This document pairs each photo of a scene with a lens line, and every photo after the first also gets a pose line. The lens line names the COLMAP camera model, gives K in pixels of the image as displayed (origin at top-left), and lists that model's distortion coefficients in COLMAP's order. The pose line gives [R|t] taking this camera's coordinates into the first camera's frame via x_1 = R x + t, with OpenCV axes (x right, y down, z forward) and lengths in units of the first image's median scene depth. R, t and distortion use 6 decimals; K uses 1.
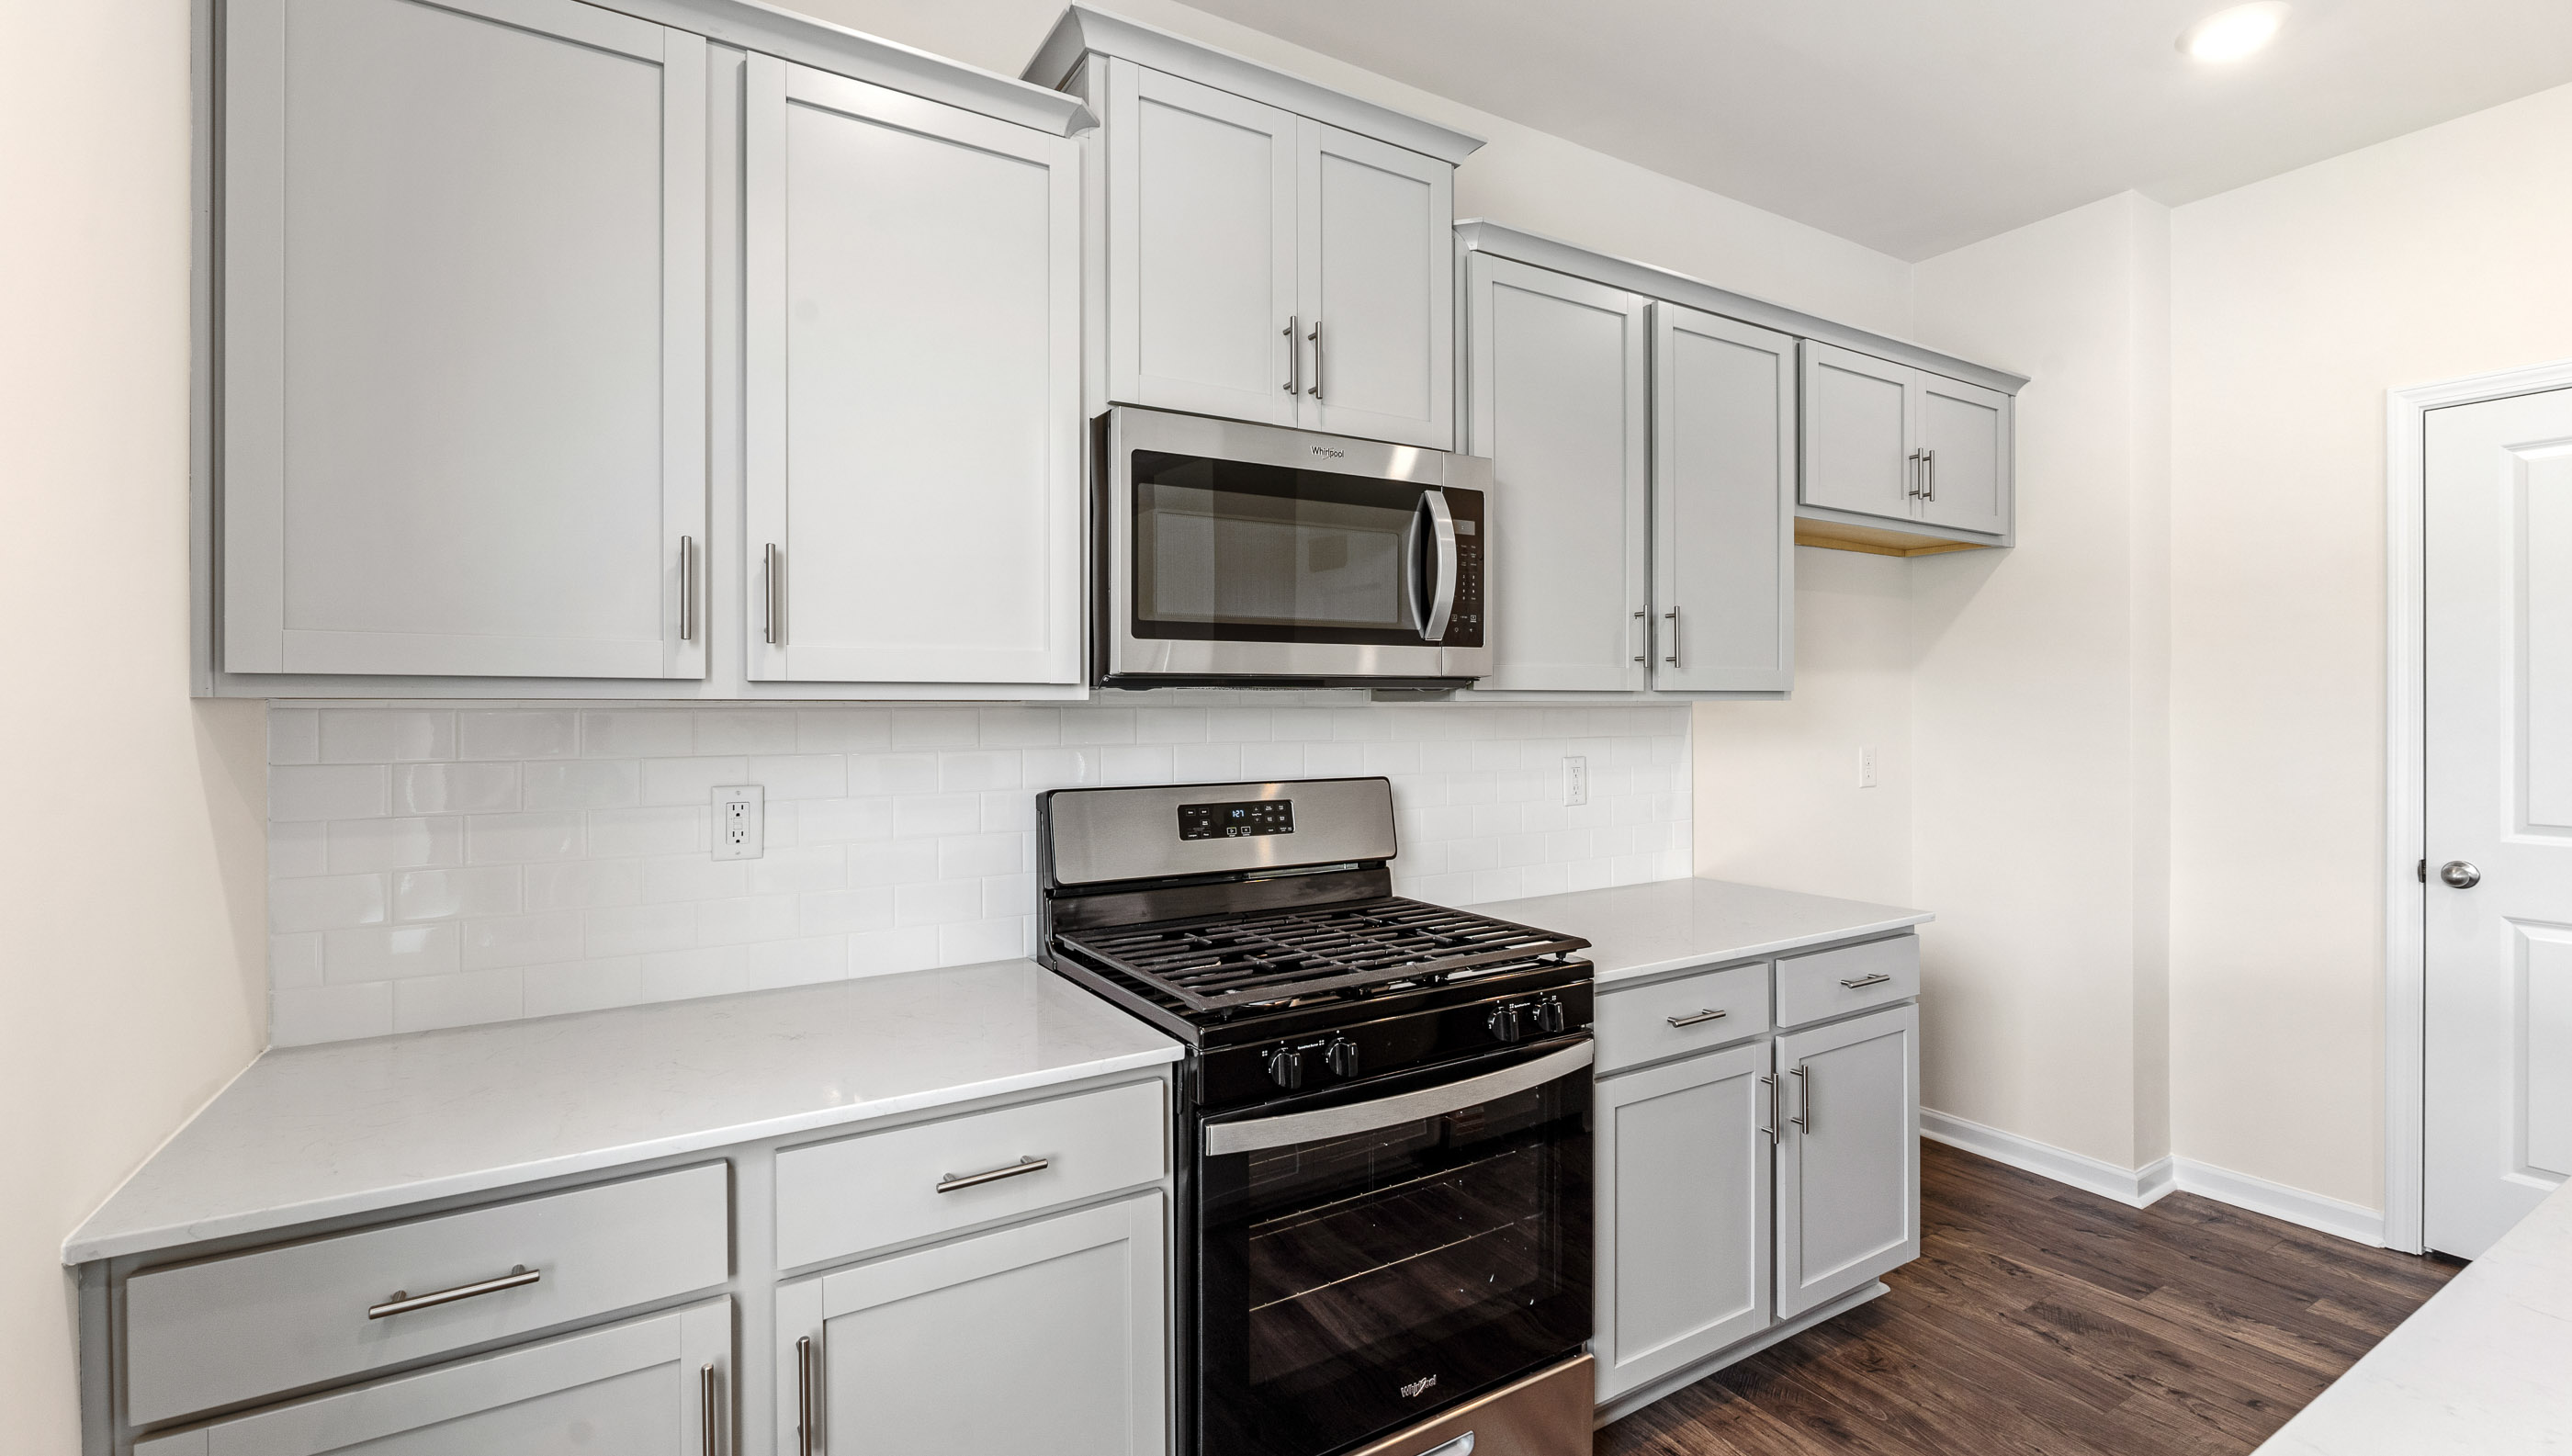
lens RADIAL K [[1130.2, 0, 1296.3], [0, 1130.2, 709.1], [0, 0, 1]] dist [-0.001228, -0.000265]
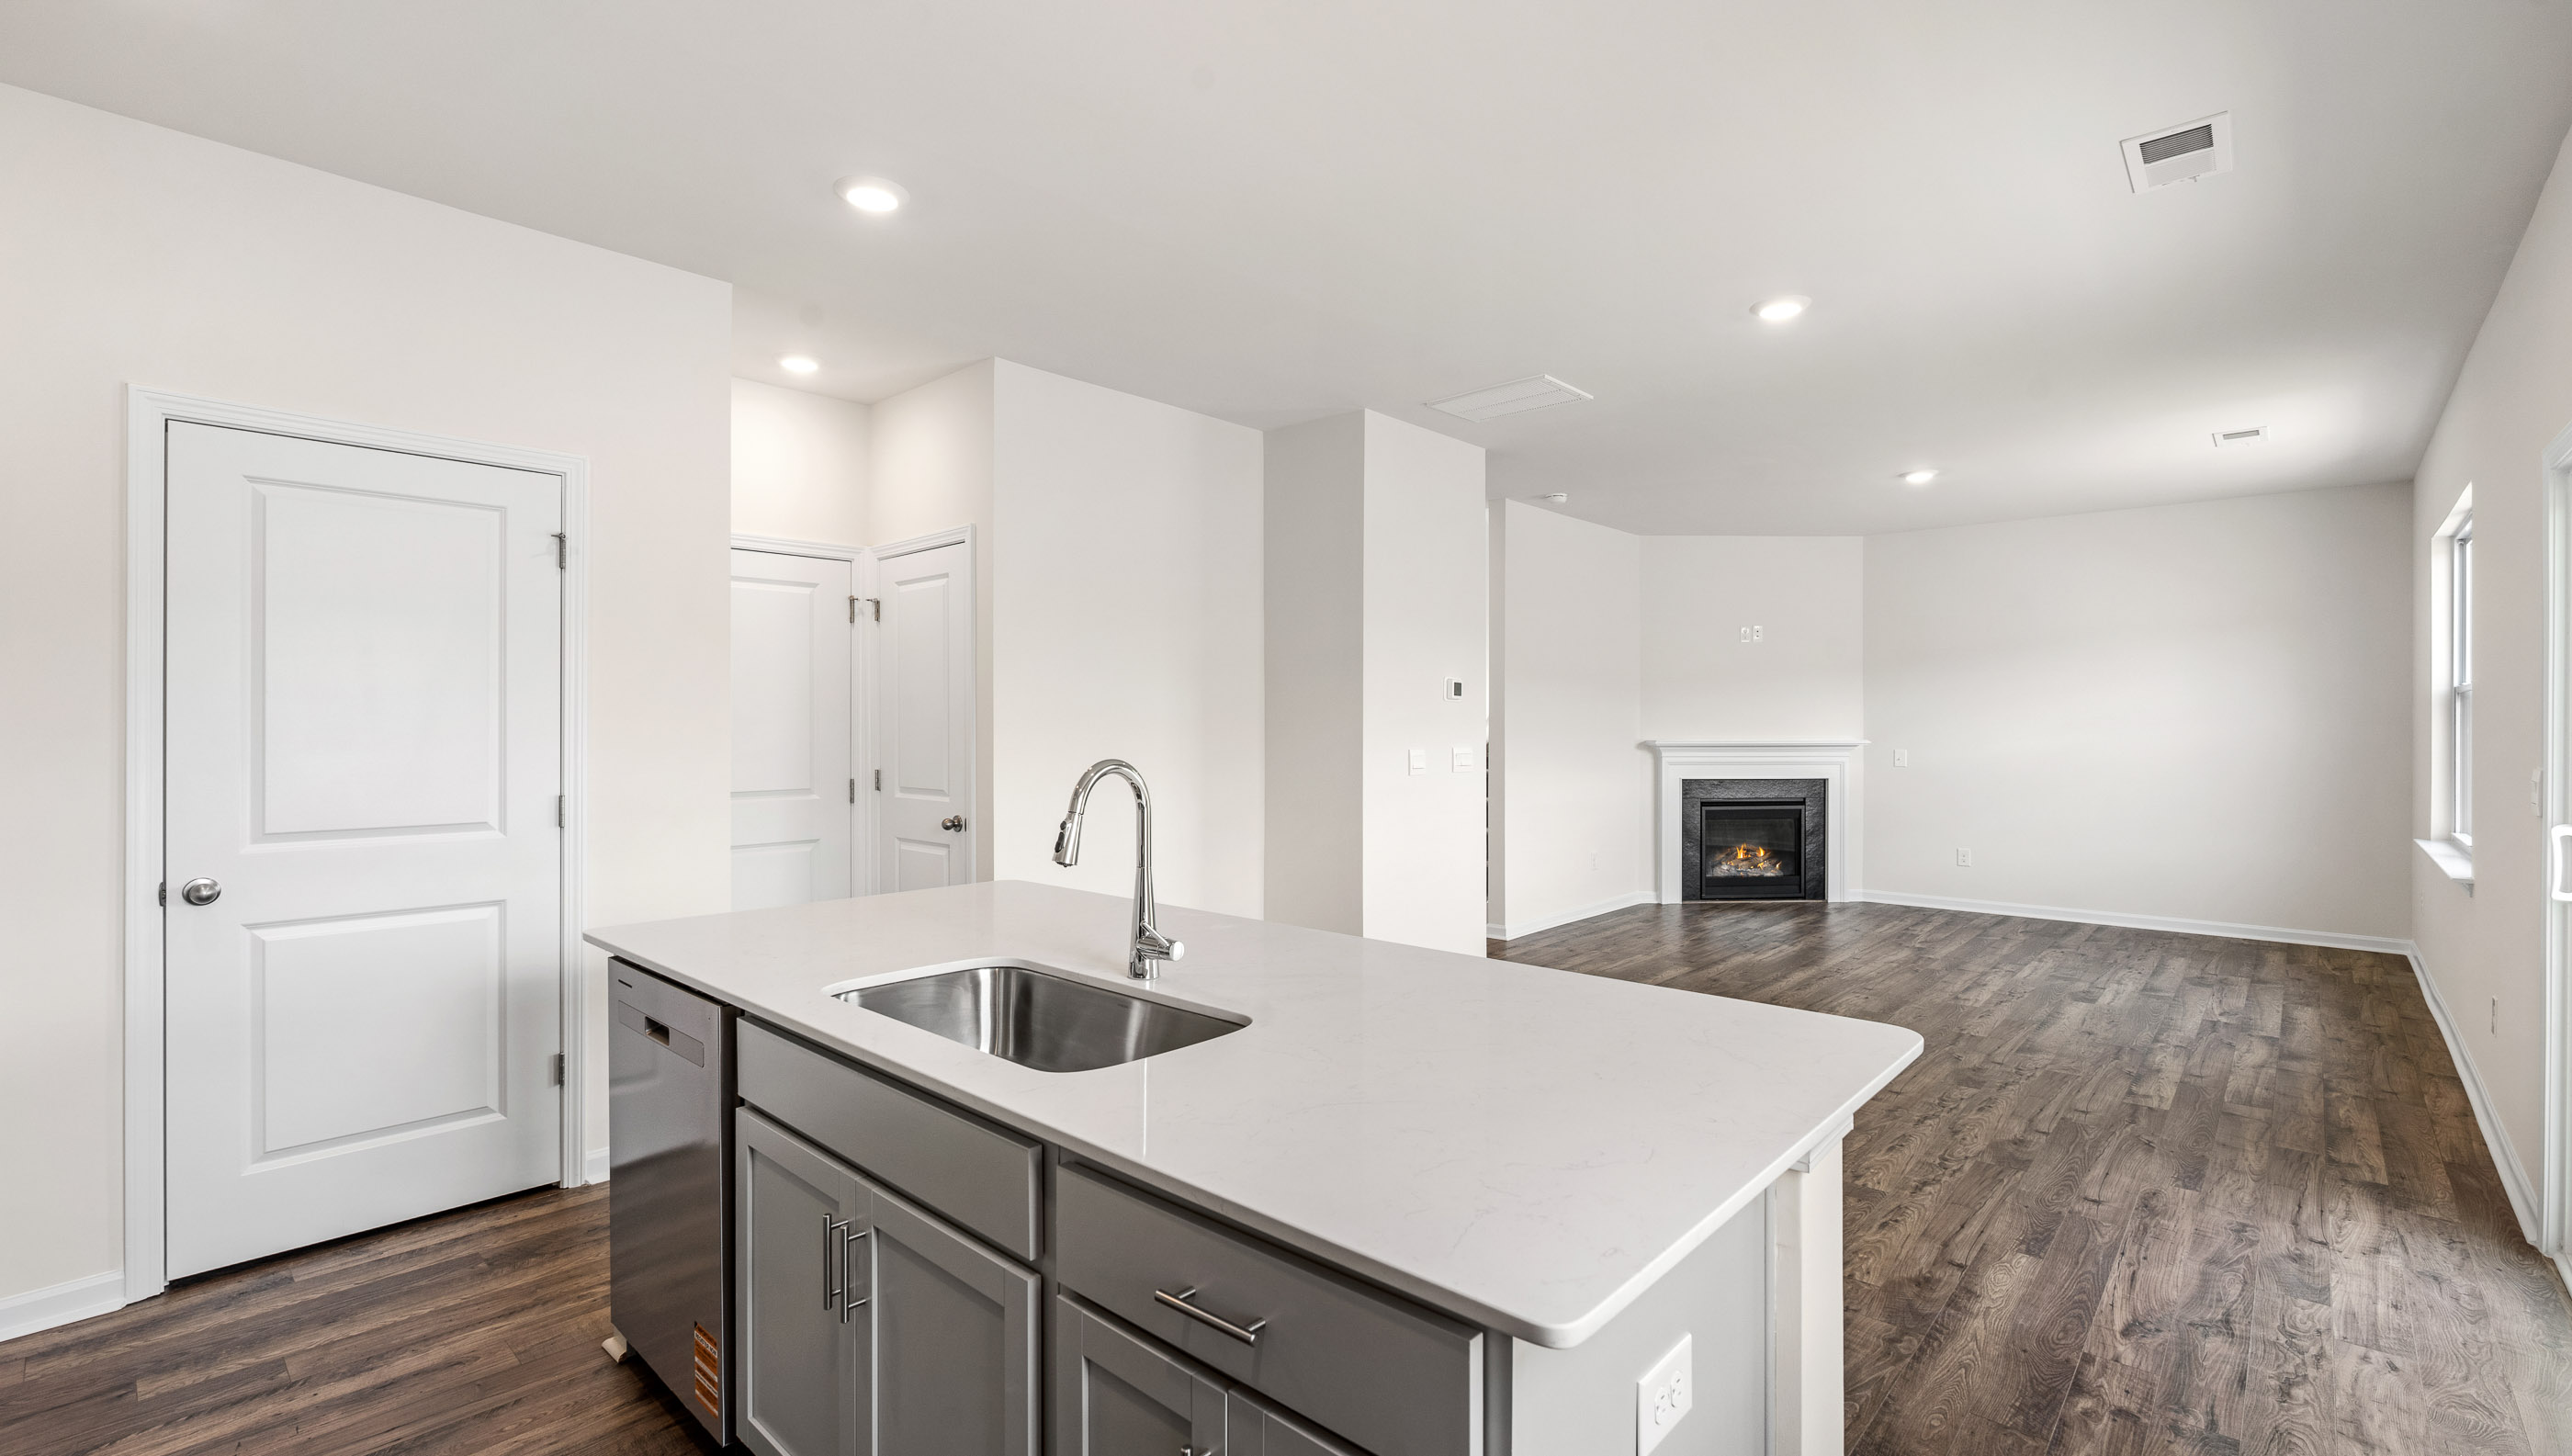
lens RADIAL K [[1110.0, 0, 1288.7], [0, 1110.0, 726.3], [0, 0, 1]] dist [-0.003285, -0.000668]
pose [[-0.276646, 0.002773, 0.960968, -0.220931], [0.000252, 0.999996, -0.002813, 0.003082], [-0.960972, -0.000536, -0.276645, 0.414296]]
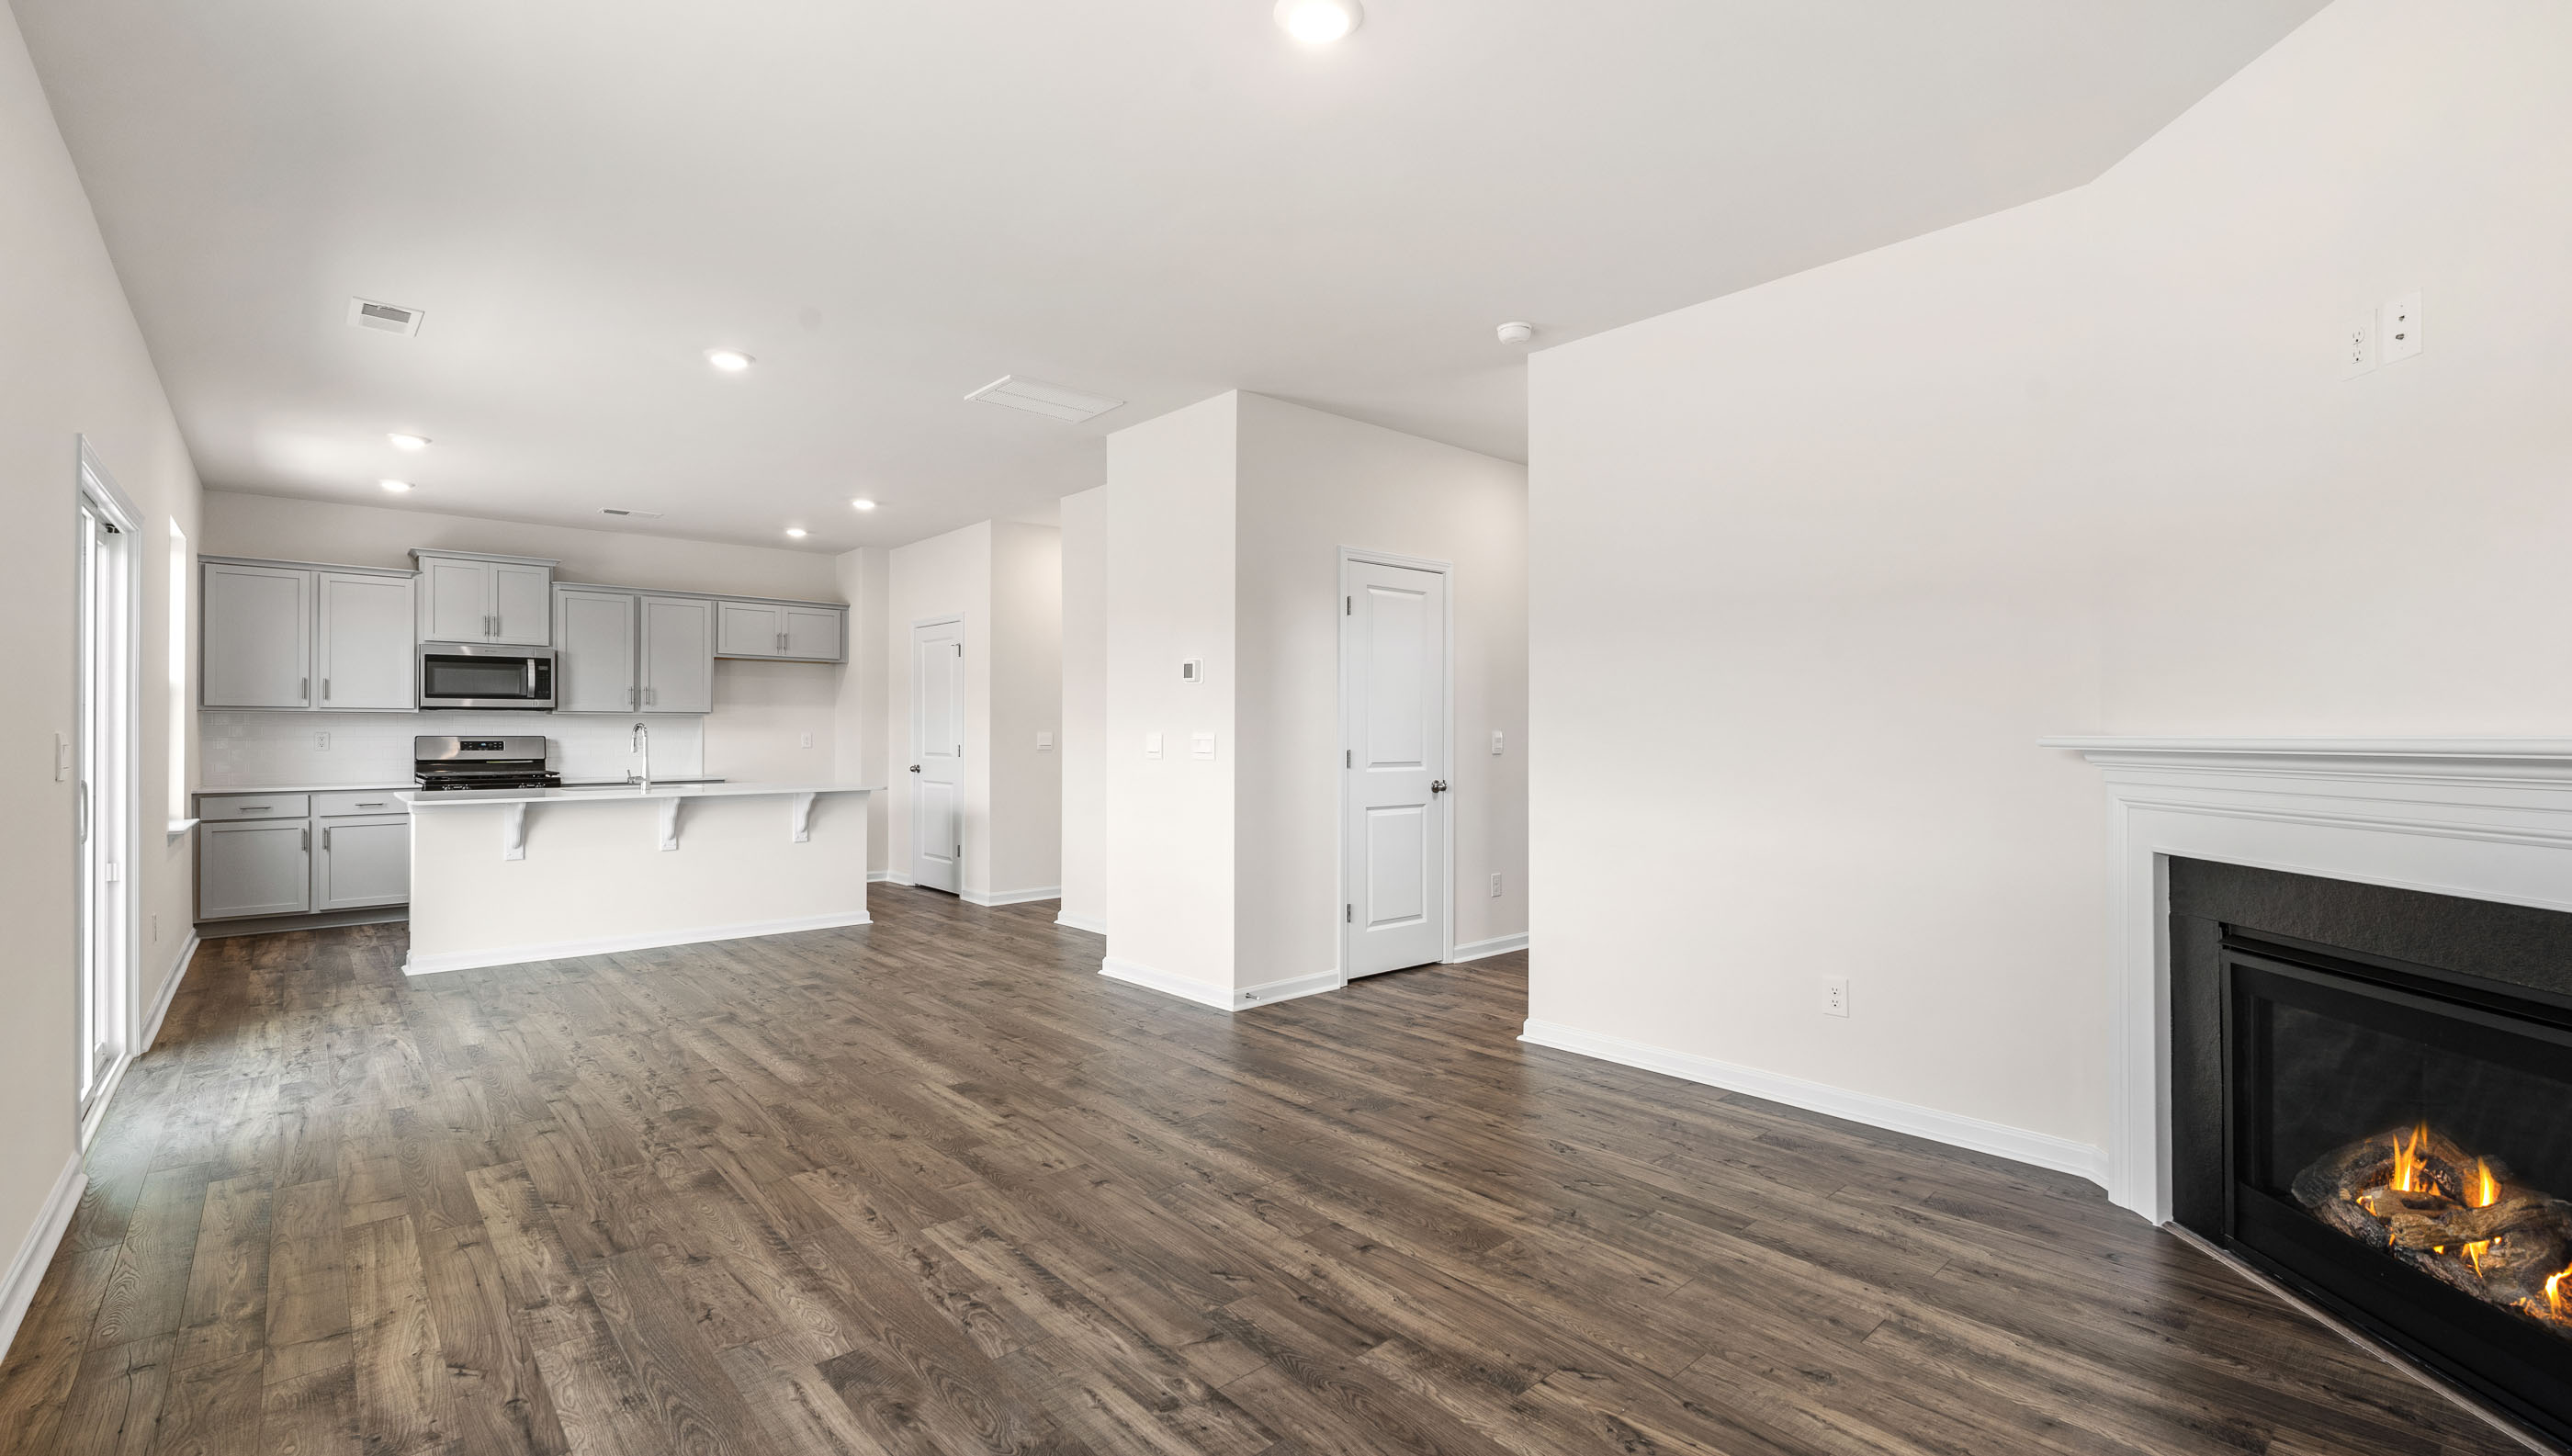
lens RADIAL K [[1110.0, 0, 1288.7], [0, 1110.0, 726.3], [0, 0, 1]] dist [-0.003285, -0.000668]
pose [[0.983156, 0.005464, 0.182684, 1.826622], [-0.004542, 0.999975, -0.005462, 0.041565], [-0.182709, 0.004540, 0.983157, -2.951203]]
